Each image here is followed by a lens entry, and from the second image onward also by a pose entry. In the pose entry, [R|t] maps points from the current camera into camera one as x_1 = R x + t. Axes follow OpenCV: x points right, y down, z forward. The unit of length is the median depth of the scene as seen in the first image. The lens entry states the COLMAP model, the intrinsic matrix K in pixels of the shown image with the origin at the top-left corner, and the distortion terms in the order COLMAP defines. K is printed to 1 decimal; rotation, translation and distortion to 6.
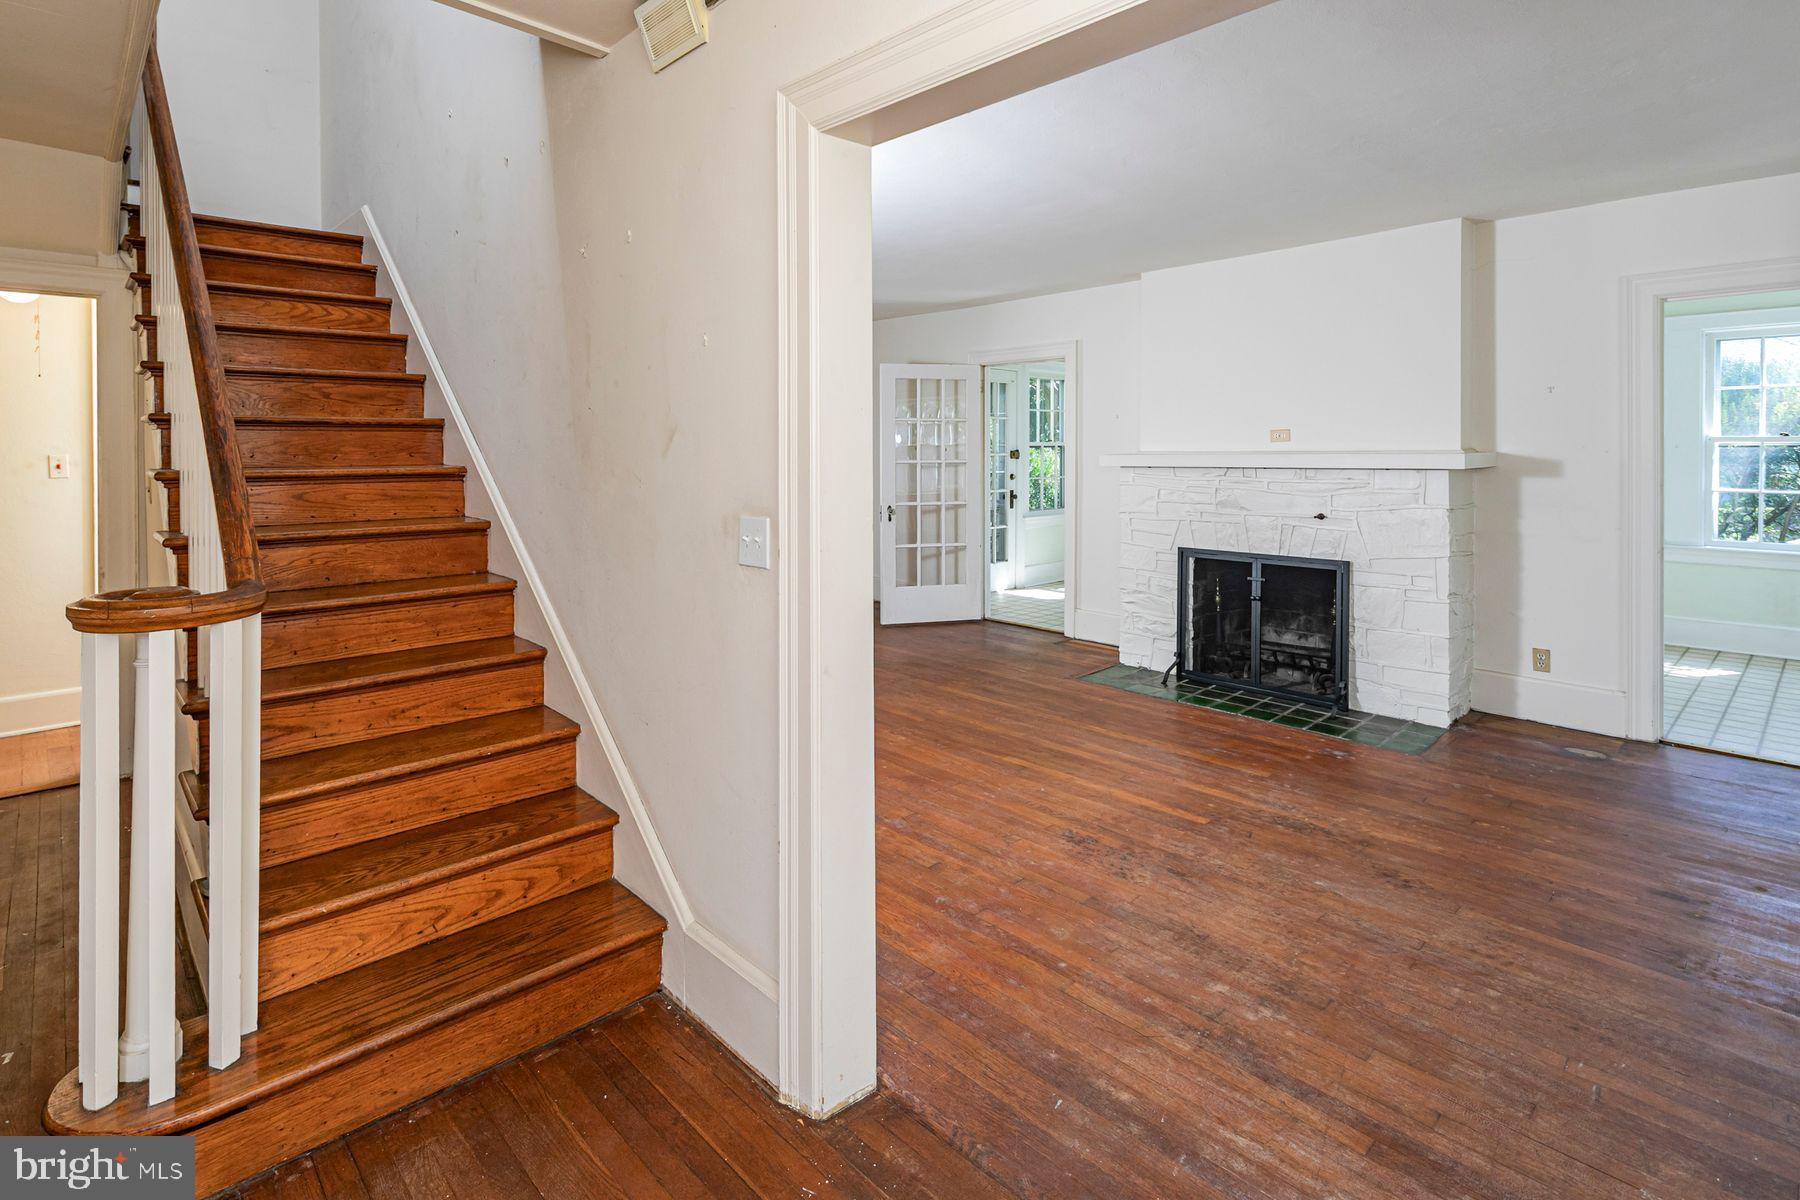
lens RADIAL K [[898.5, 0, 905.0], [0, 898.5, 452.2], [0, 0, 1]] dist [0.019195, -0.005965]
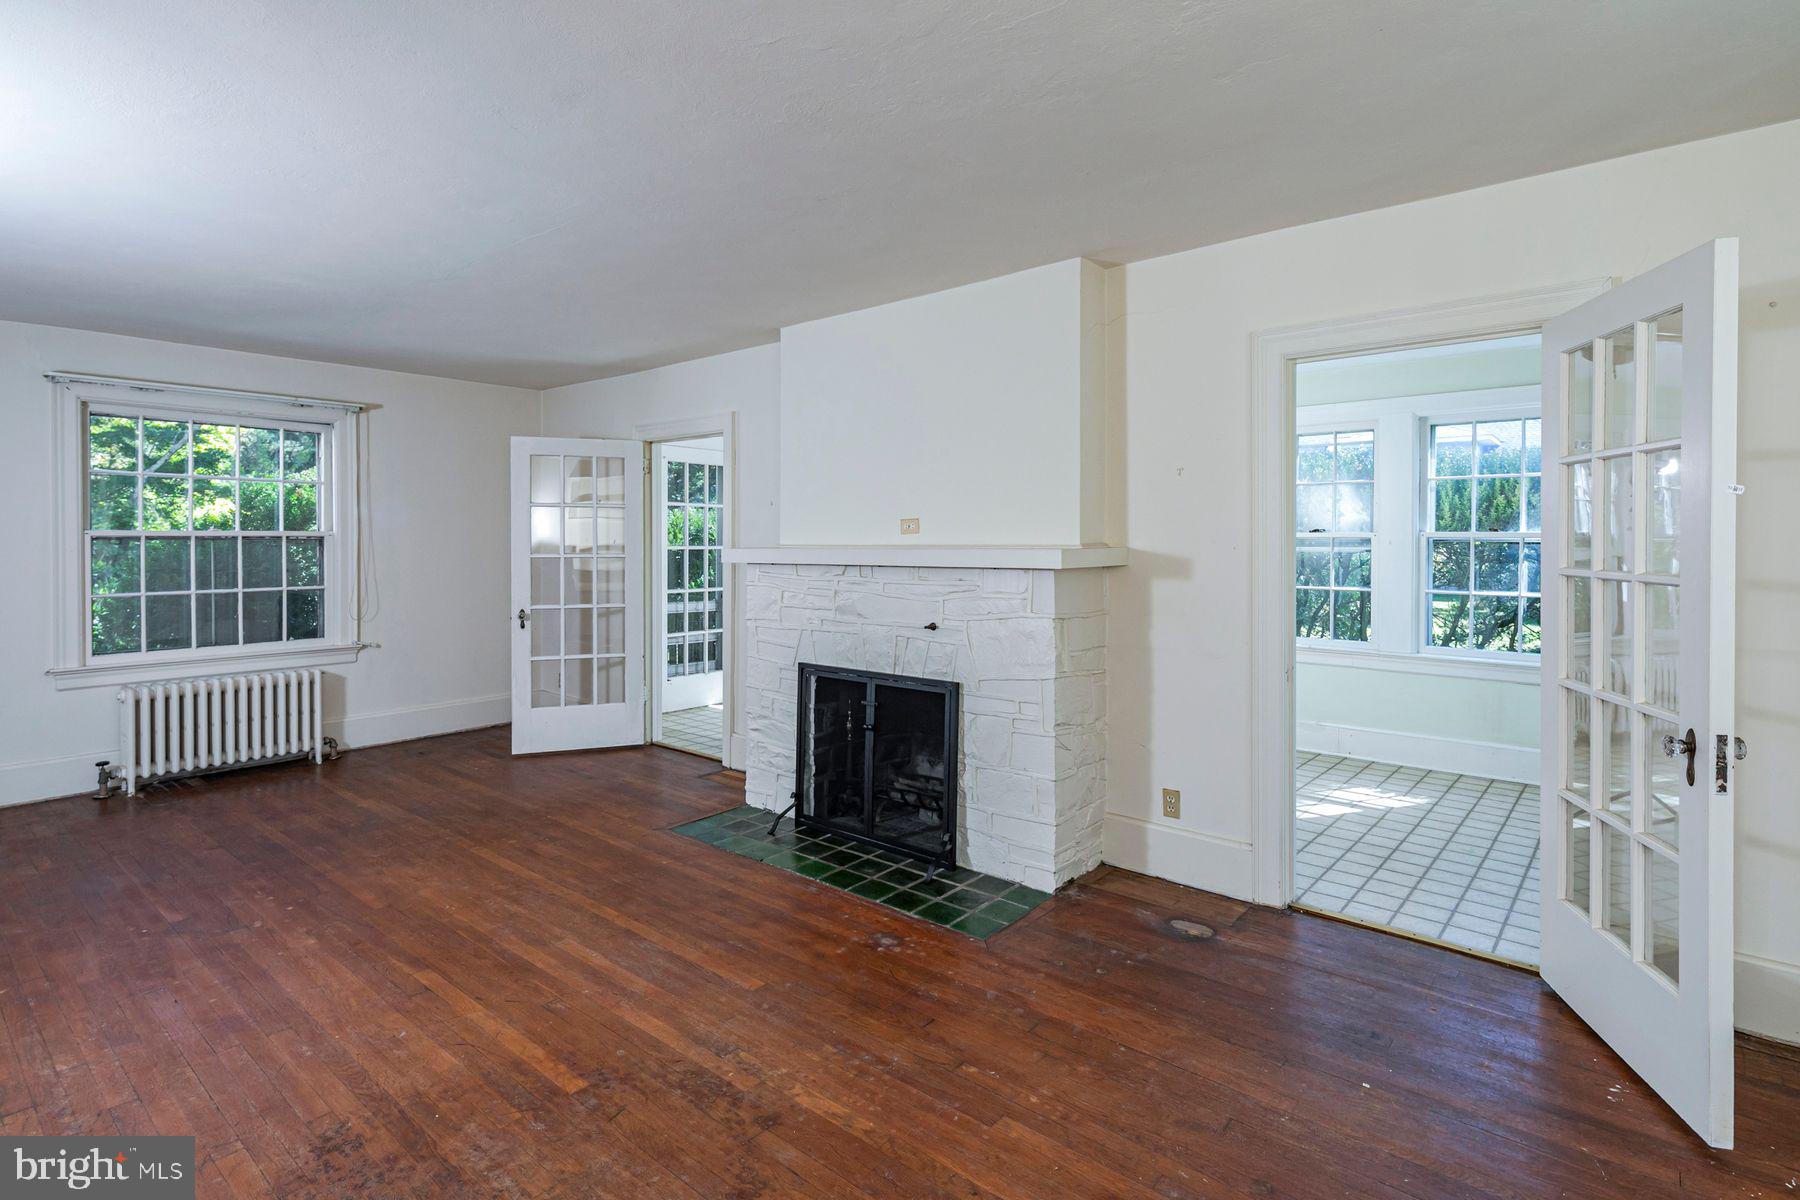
lens RADIAL K [[898.5, 0, 903.8], [0, 898.5, 536.3], [0, 0, 1]] dist [0.019195, -0.005965]
pose [[0.994390, 0.006422, 0.105579, 0.350498], [-0.005340, 0.999930, -0.010529, -0.000684], [-0.105640, 0.009907, 0.994355, 0.203268]]
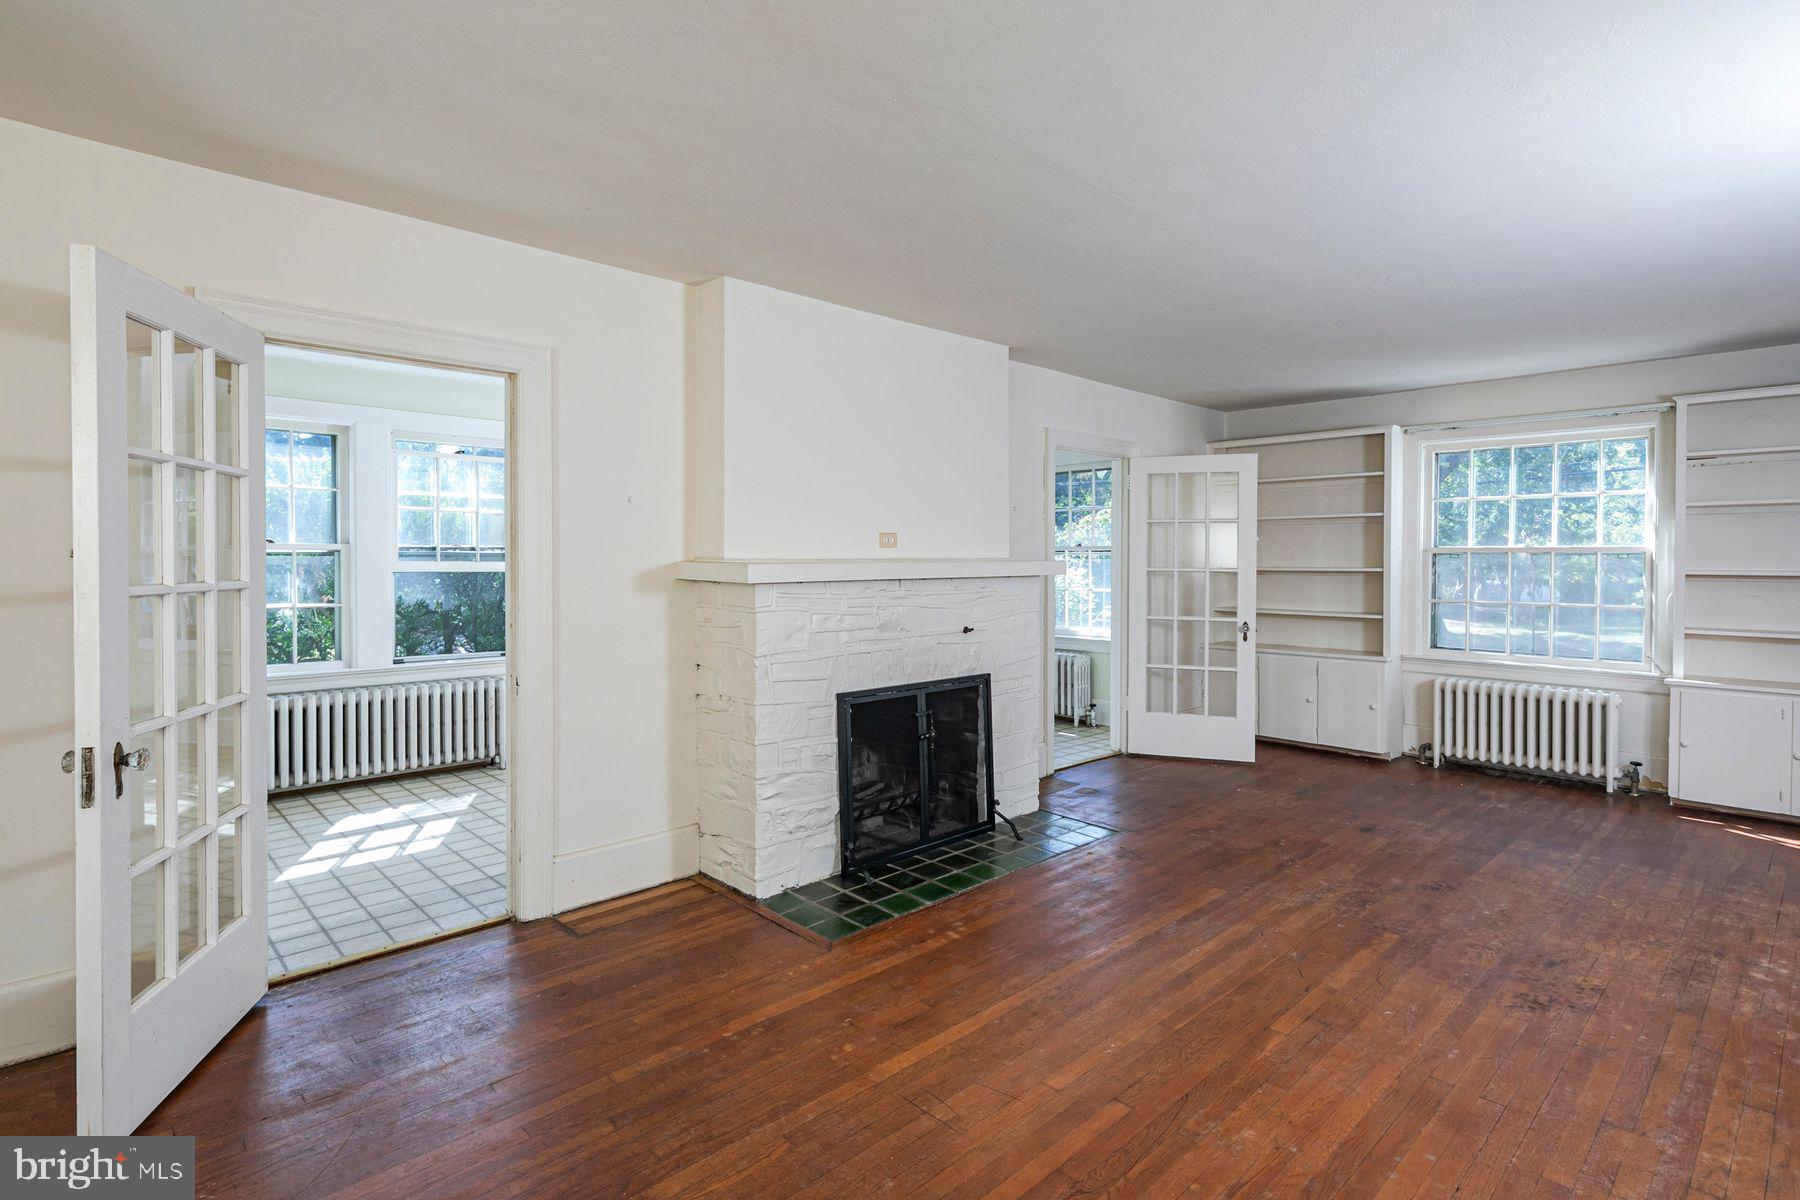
lens RADIAL K [[898.5, 0, 893.3], [0, 898.5, 566.4], [0, 0, 1]] dist [0.019195, -0.005965]
pose [[-0.005189, -0.007827, 0.999956, -0.451808], [0.001003, 0.999969, 0.007832, -0.000376], [-0.999986, 0.001043, -0.005181, 1.080392]]
